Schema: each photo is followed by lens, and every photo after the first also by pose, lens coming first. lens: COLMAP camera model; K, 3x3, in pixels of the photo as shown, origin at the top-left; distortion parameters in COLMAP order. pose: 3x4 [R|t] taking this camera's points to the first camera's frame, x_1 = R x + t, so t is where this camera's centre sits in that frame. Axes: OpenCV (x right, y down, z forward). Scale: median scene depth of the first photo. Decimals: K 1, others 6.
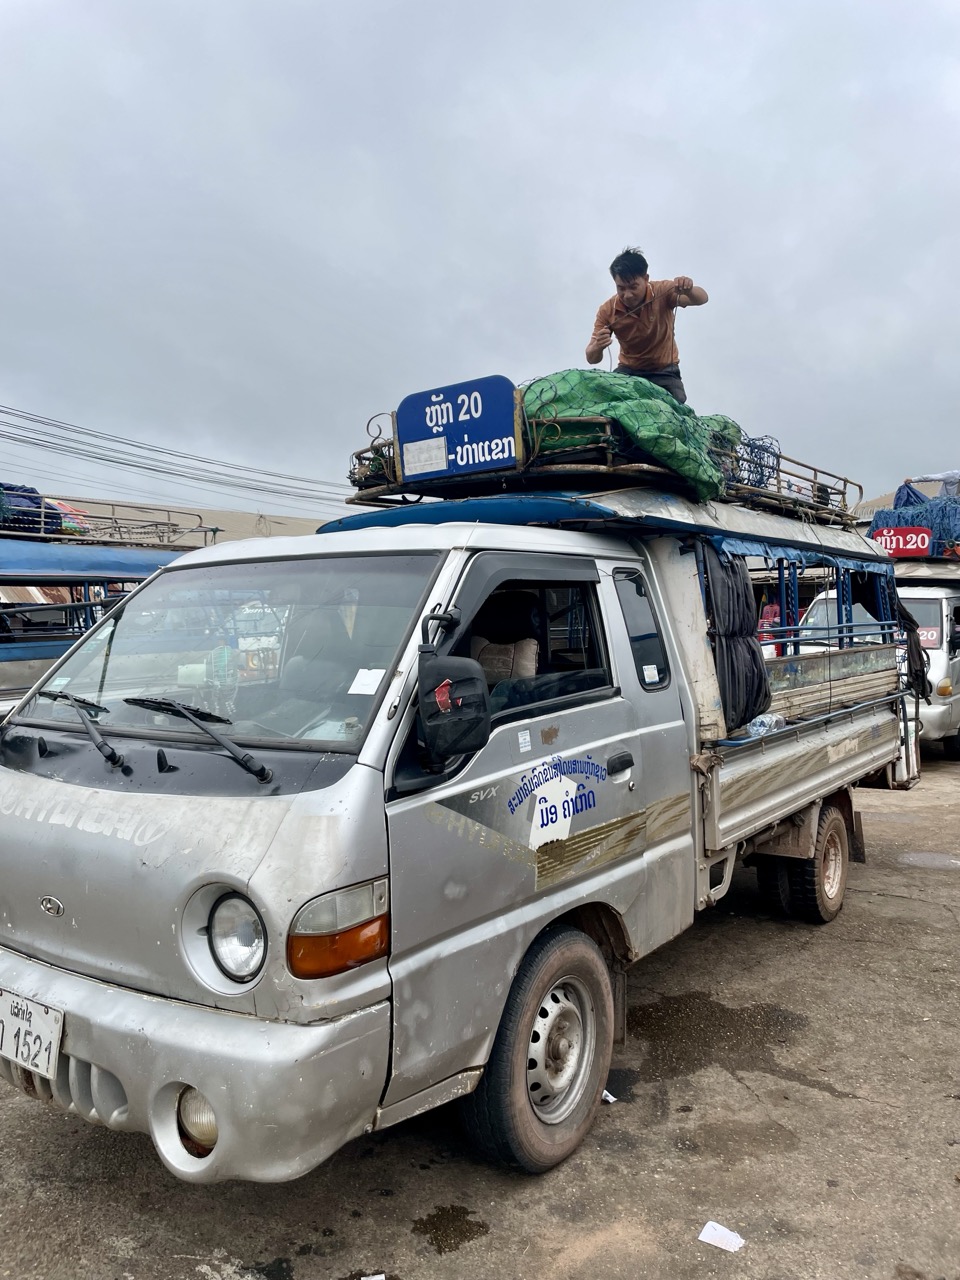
lens RADIAL K [[985.5, 0, 475.6], [0, 985.5, 638.7], [0, 0, 1]] dist [-0.005596, 0.005486]
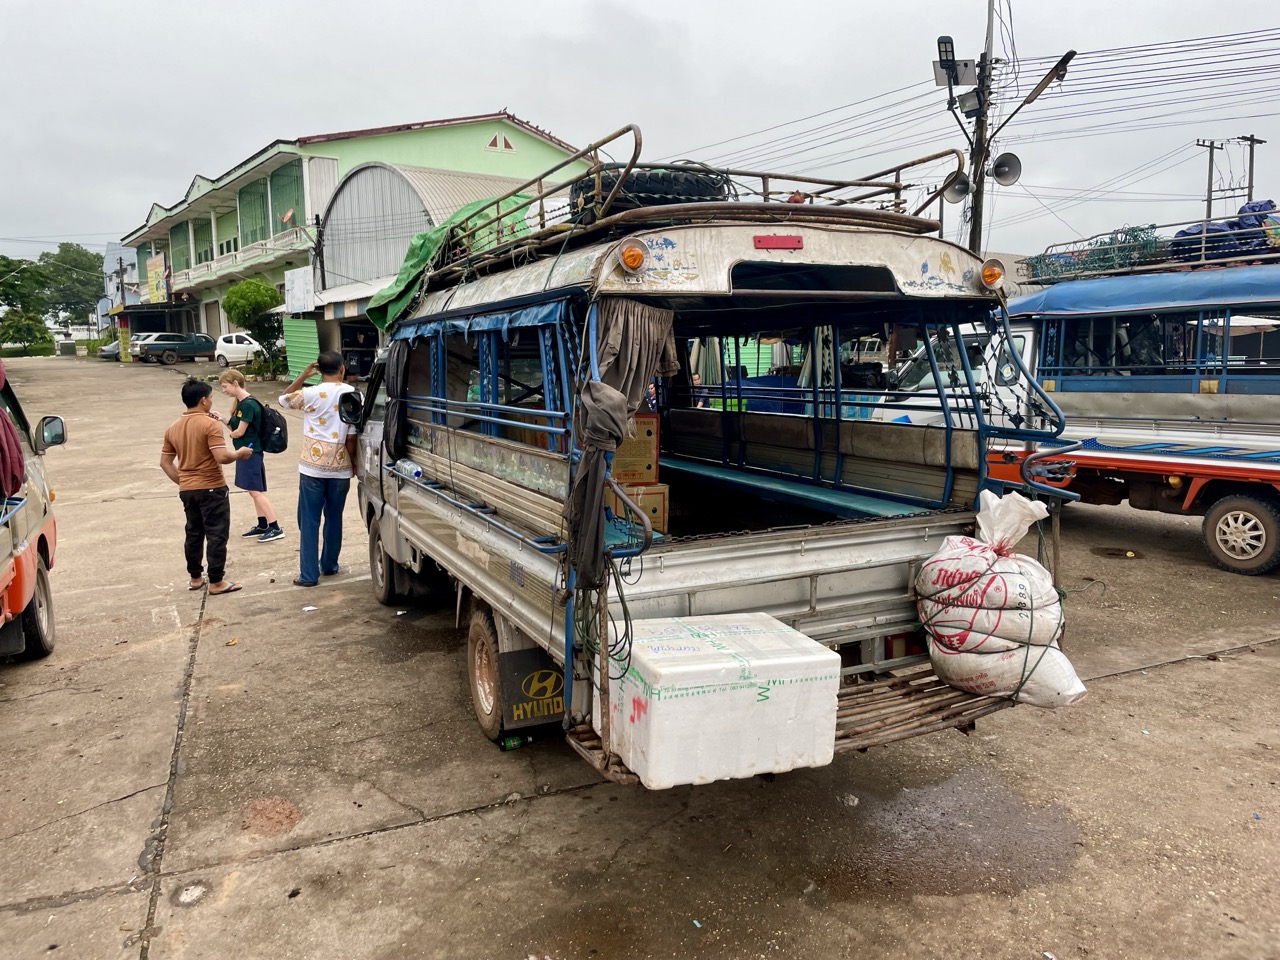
lens RADIAL K [[985.5, 0, 641.3], [0, 985.5, 483.2], [0, 0, 1]] dist [-0.005596, 0.005486]
pose [[-0.497833, 0.139562, -0.855970, 1.750923], [0.008649, 0.987717, 0.156013, -0.124573], [0.867230, 0.070265, -0.492925, 2.656087]]
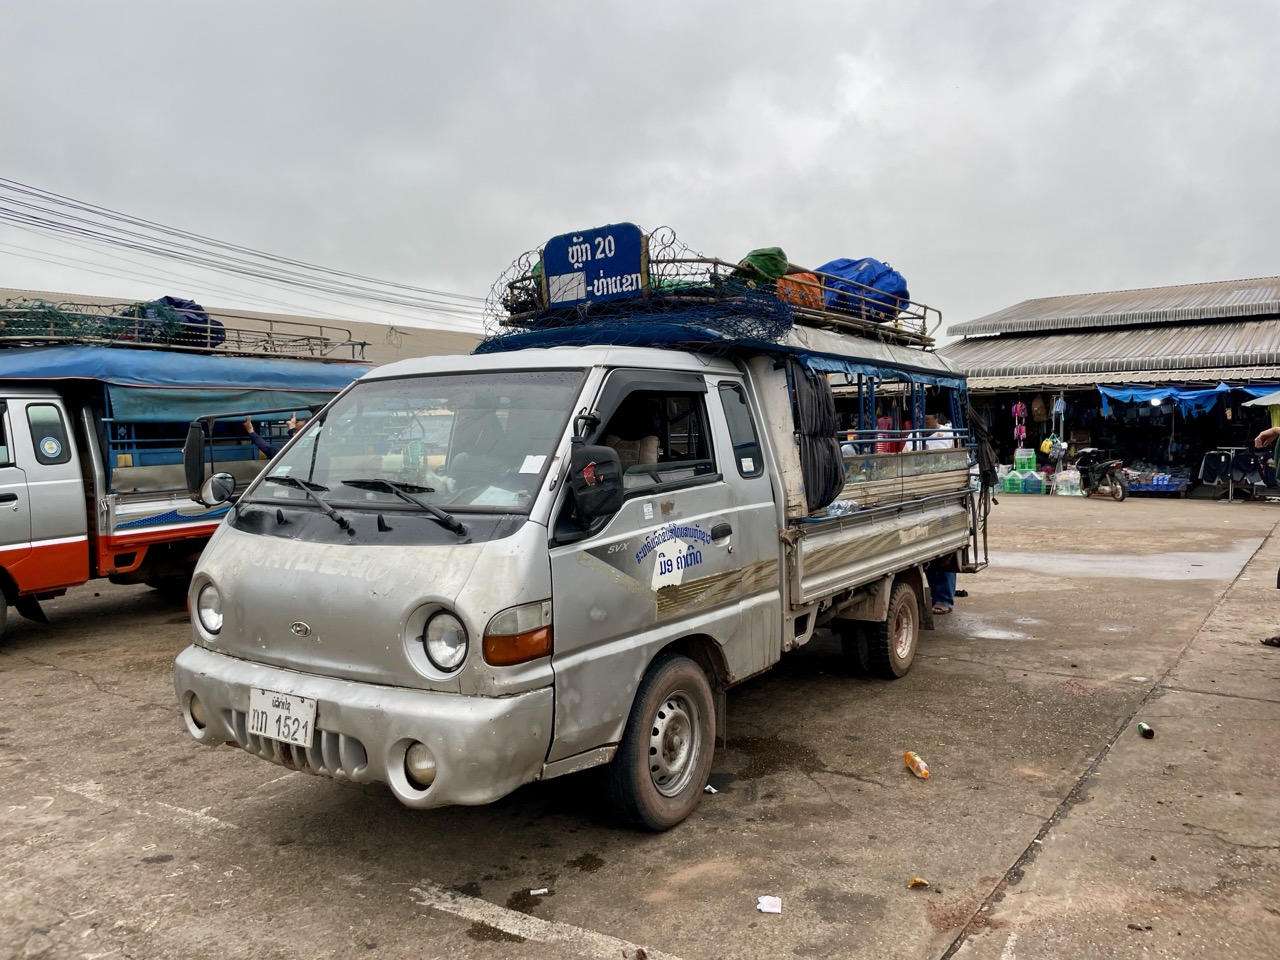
lens RADIAL K [[985.5, 0, 631.6], [0, 985.5, 521.2], [0, 0, 1]] dist [-0.005596, 0.005486]
pose [[0.999526, 0.000807, 0.030763, -0.012887], [-0.002948, 0.997571, 0.069599, 0.022381], [-0.030632, -0.069657, 0.997101, -0.303757]]
